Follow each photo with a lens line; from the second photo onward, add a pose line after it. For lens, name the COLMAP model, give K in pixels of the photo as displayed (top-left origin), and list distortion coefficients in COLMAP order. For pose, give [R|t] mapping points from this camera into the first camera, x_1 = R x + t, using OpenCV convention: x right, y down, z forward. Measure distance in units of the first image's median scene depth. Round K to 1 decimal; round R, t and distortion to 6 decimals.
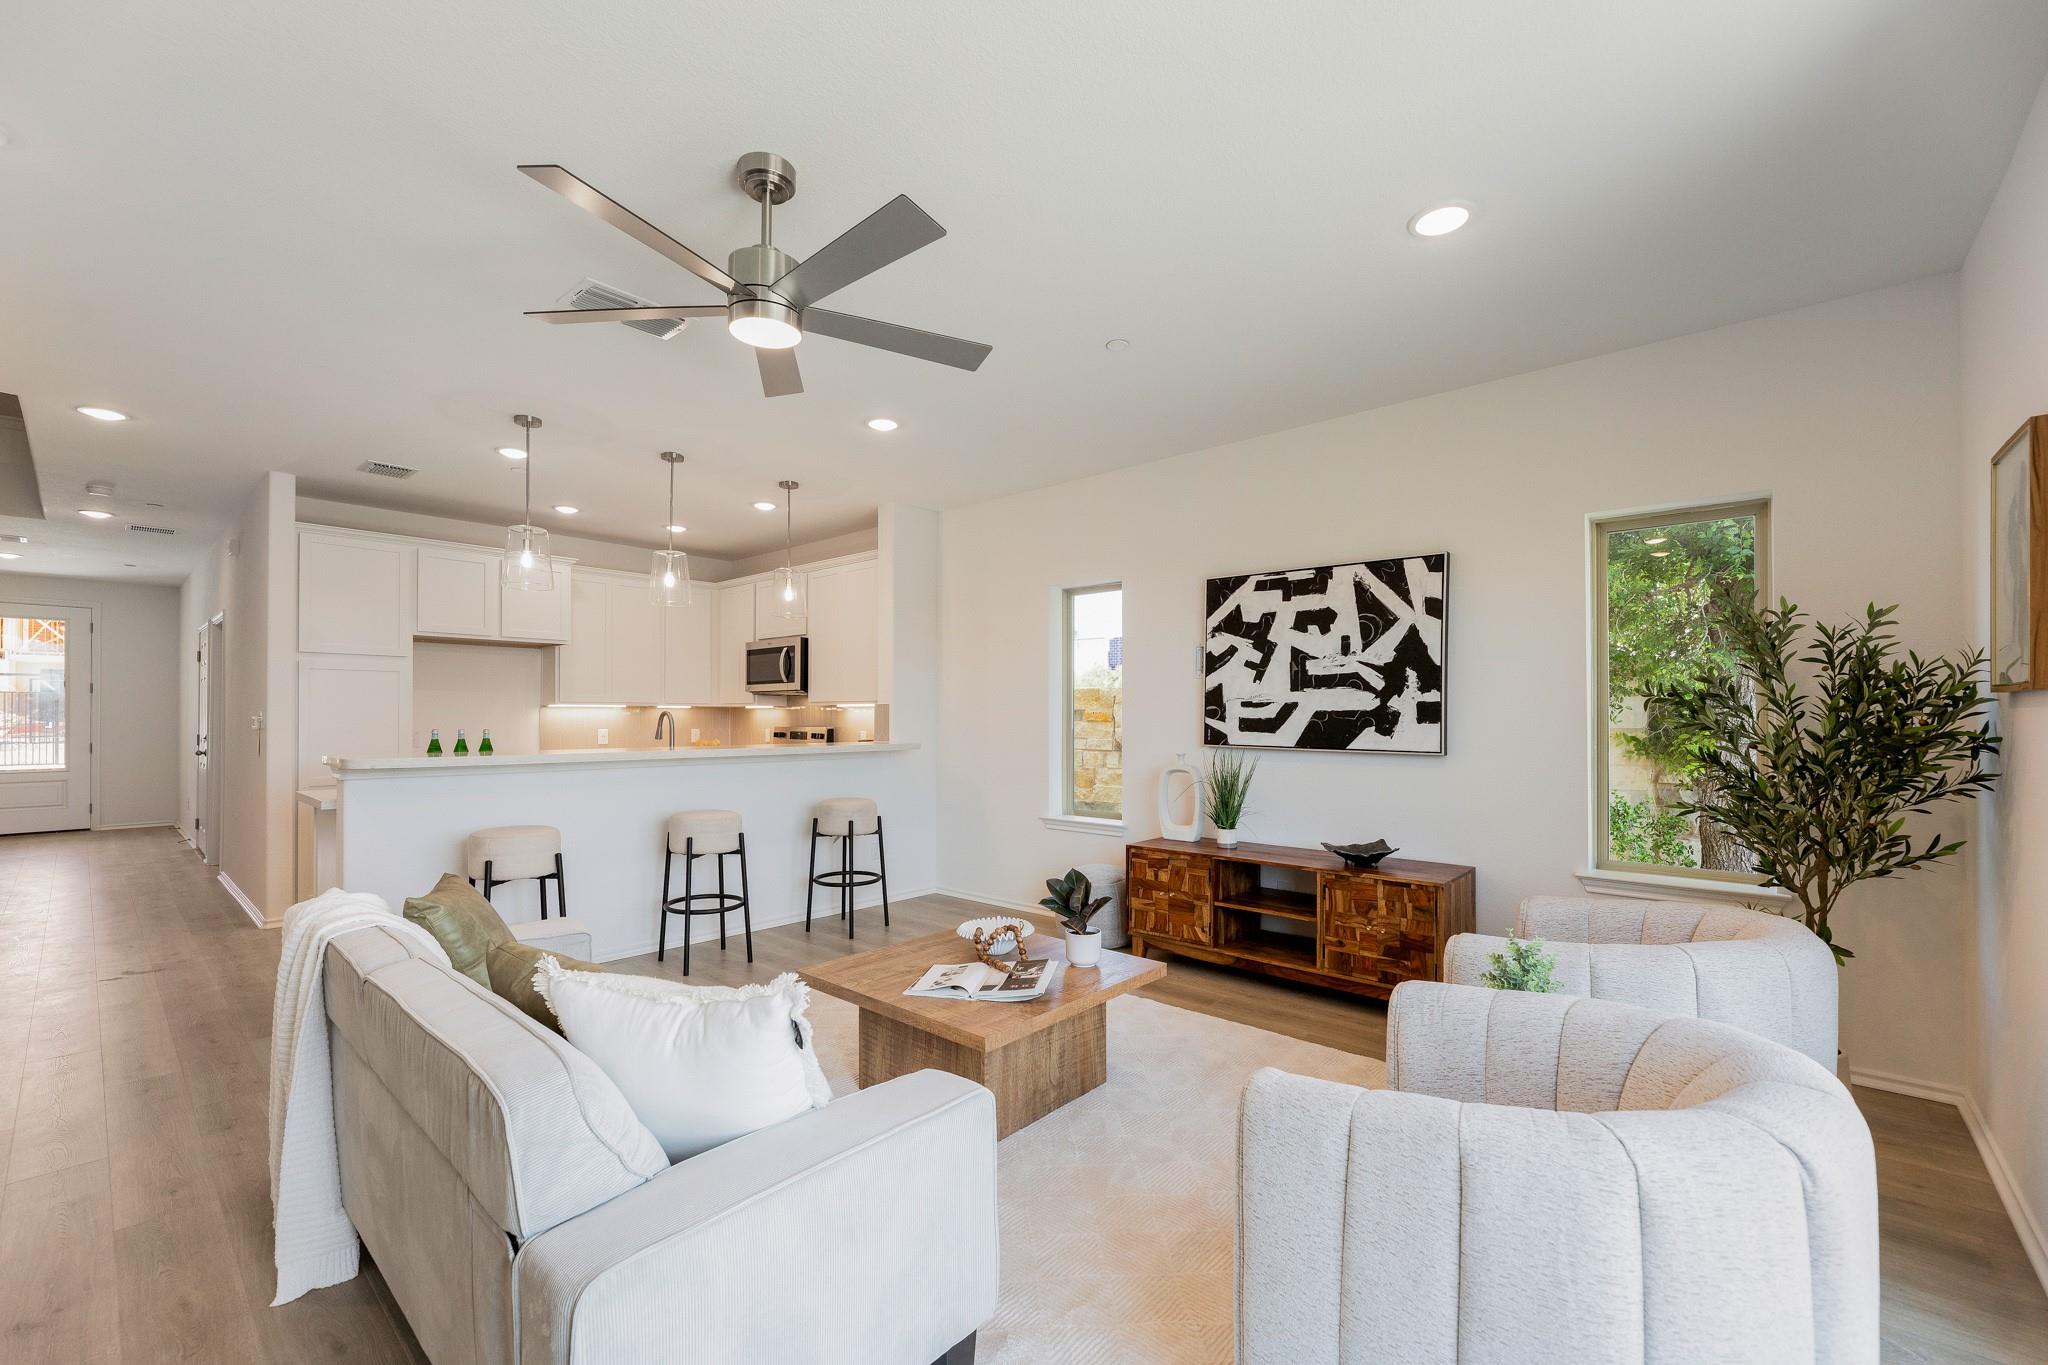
lens RADIAL K [[848.6, 0, 1025.9], [0, 848.6, 719.6], [0, 0, 1]] dist [0.002349, 0.000360]
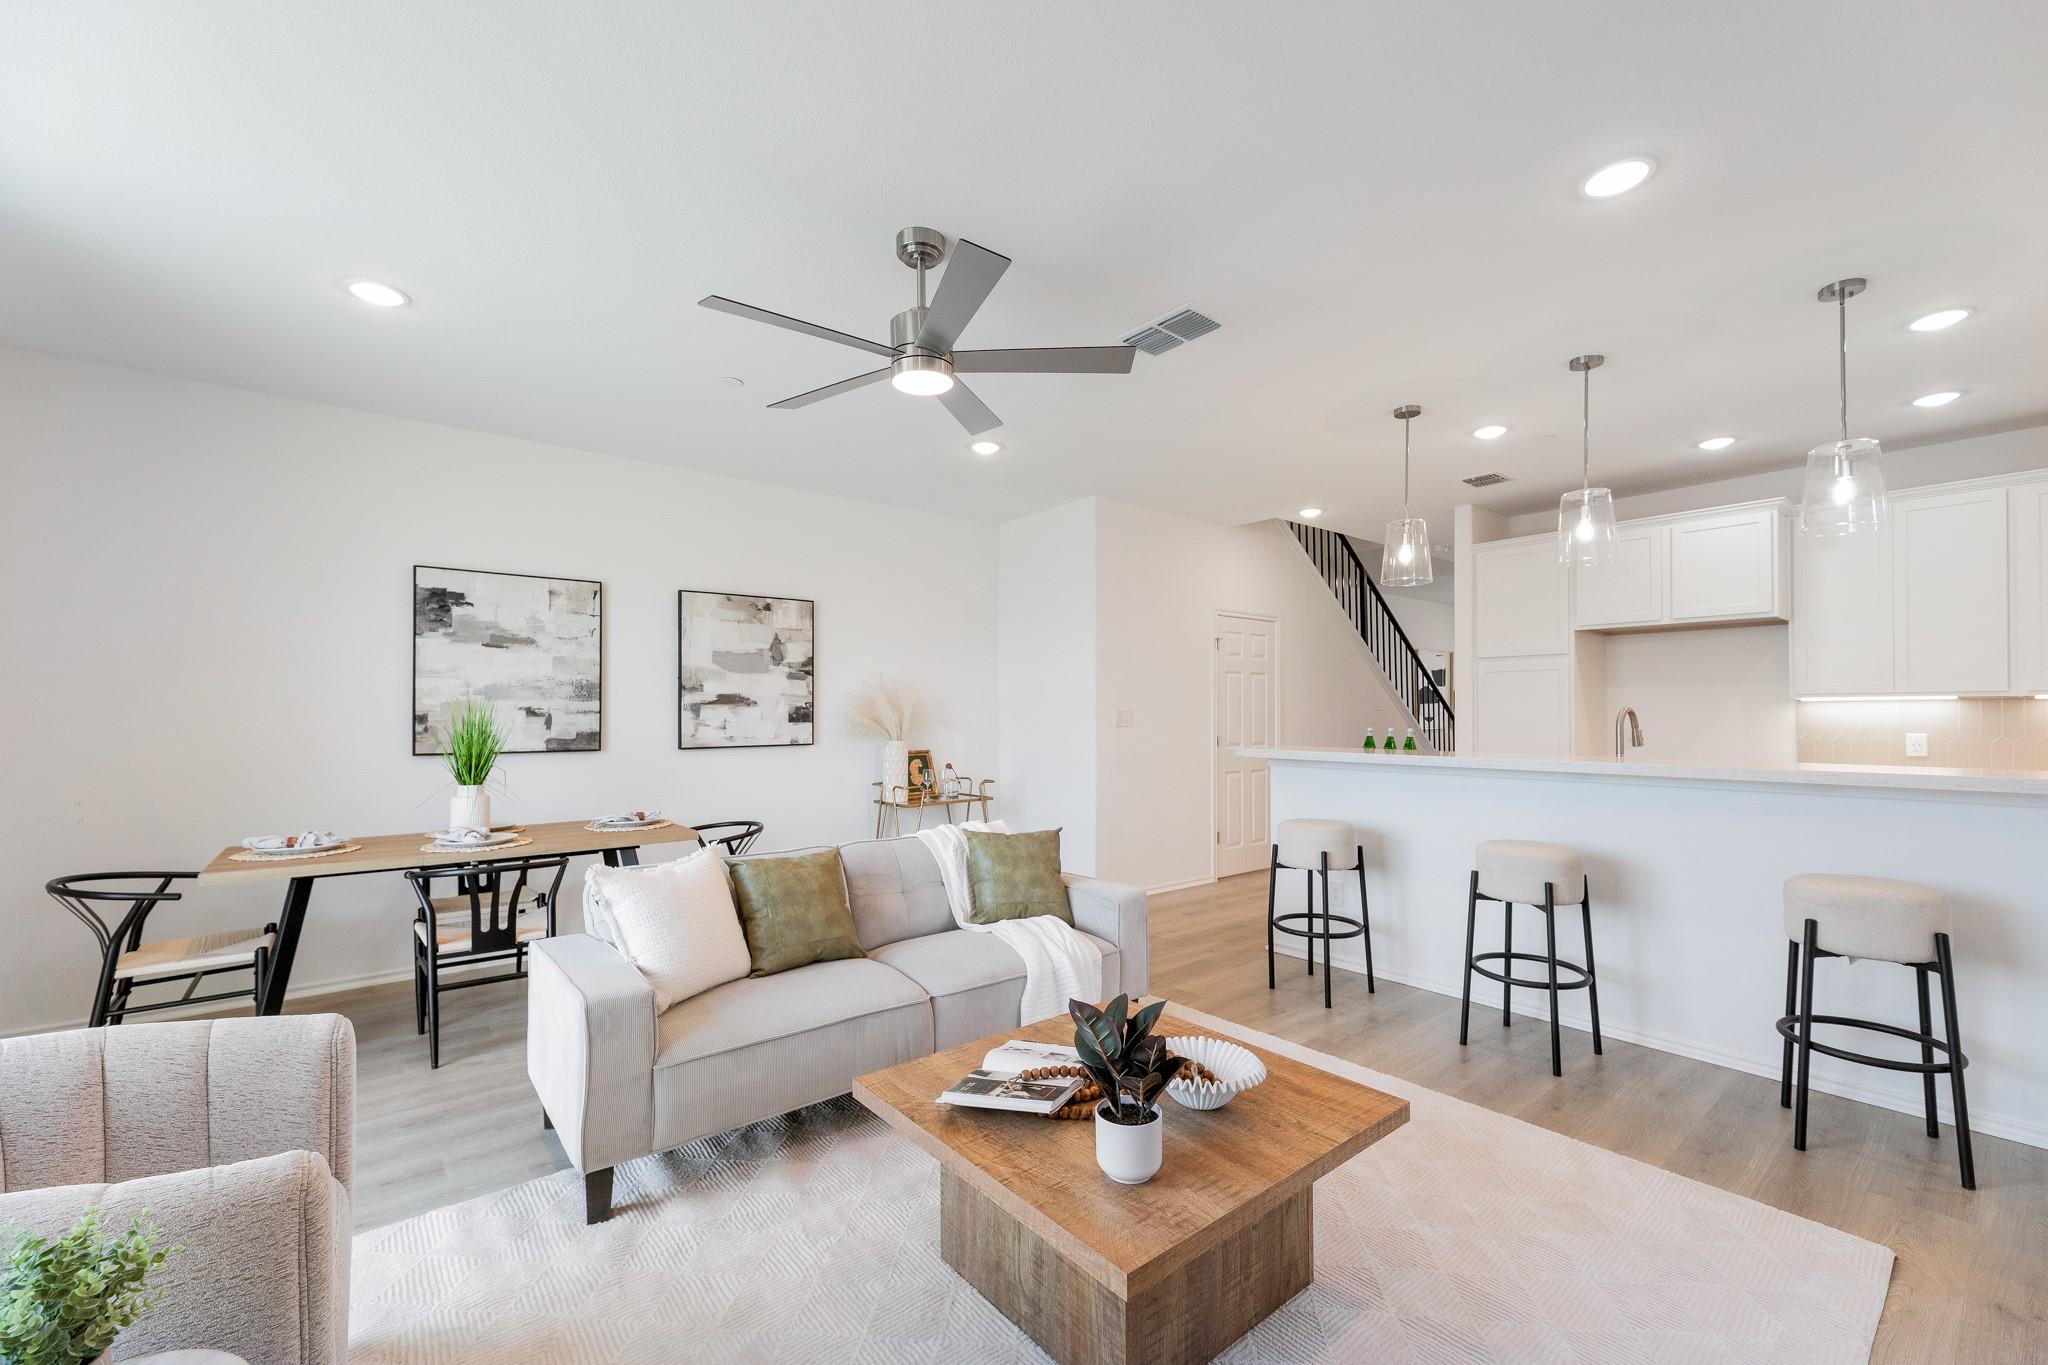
lens RADIAL K [[848.6, 0, 1025.9], [0, 848.6, 719.6], [0, 0, 1]] dist [0.002349, 0.000360]
pose [[-0.155723, 0.006928, -0.987776, 0.423046], [-0.005483, 0.999954, 0.007878, -0.003577], [0.987785, 0.006642, -0.155678, 0.697040]]
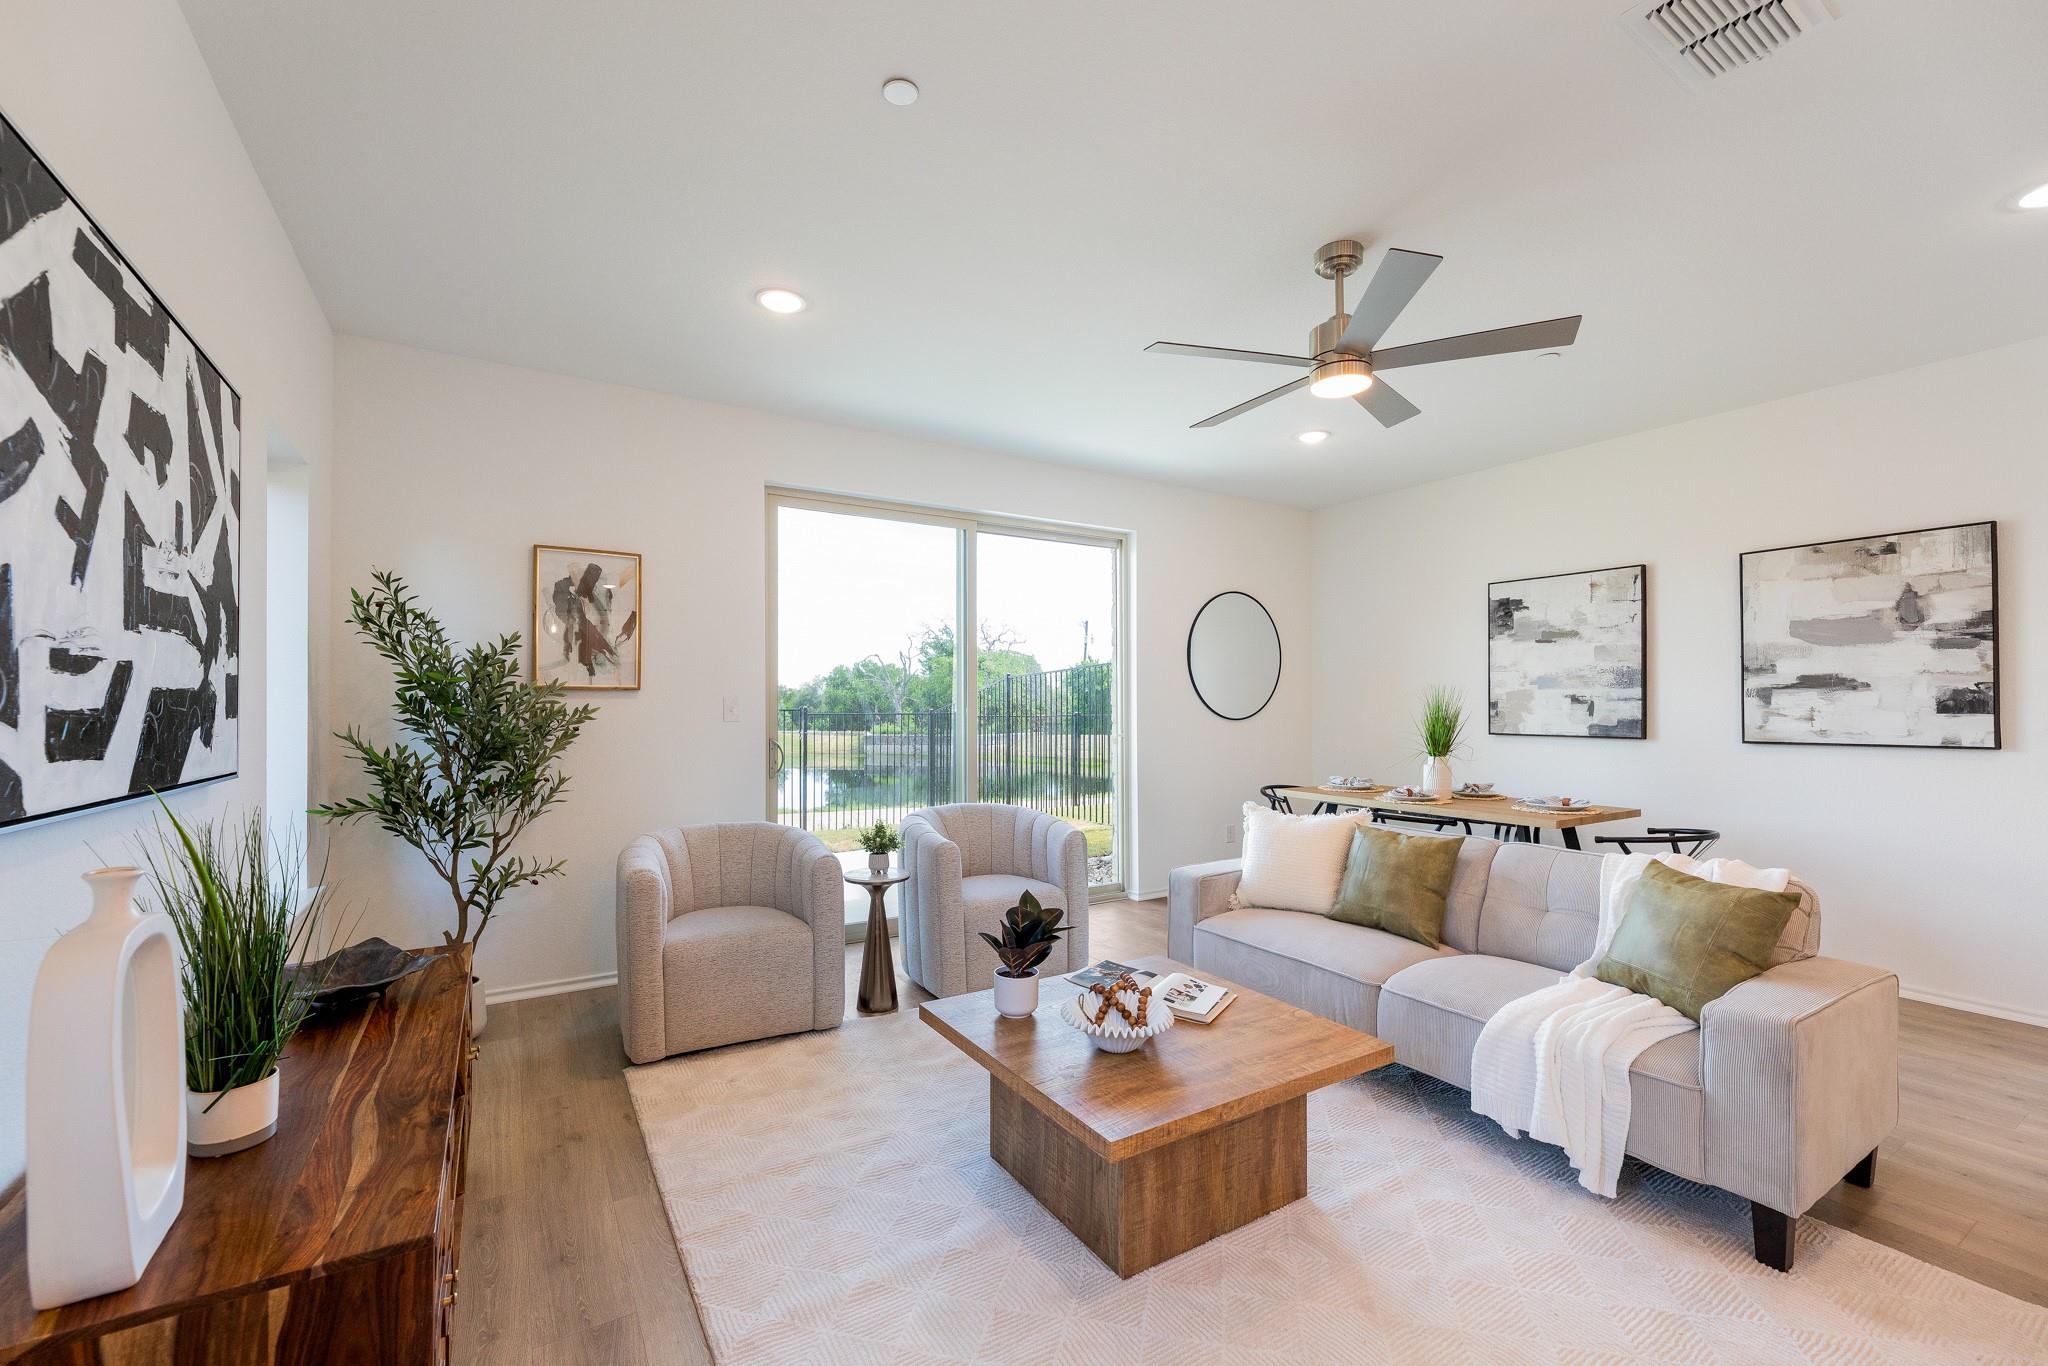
lens RADIAL K [[829.5, 0, 991.1], [0, 829.5, 697.8], [0, 0, 1]] dist [0.000275, 0.000186]
pose [[-0.950300, 0.002999, 0.311323, -0.107707], [0.002984, 0.999995, -0.000525, -0.005131], [-0.311323, 0.000430, -0.950304, 1.205577]]
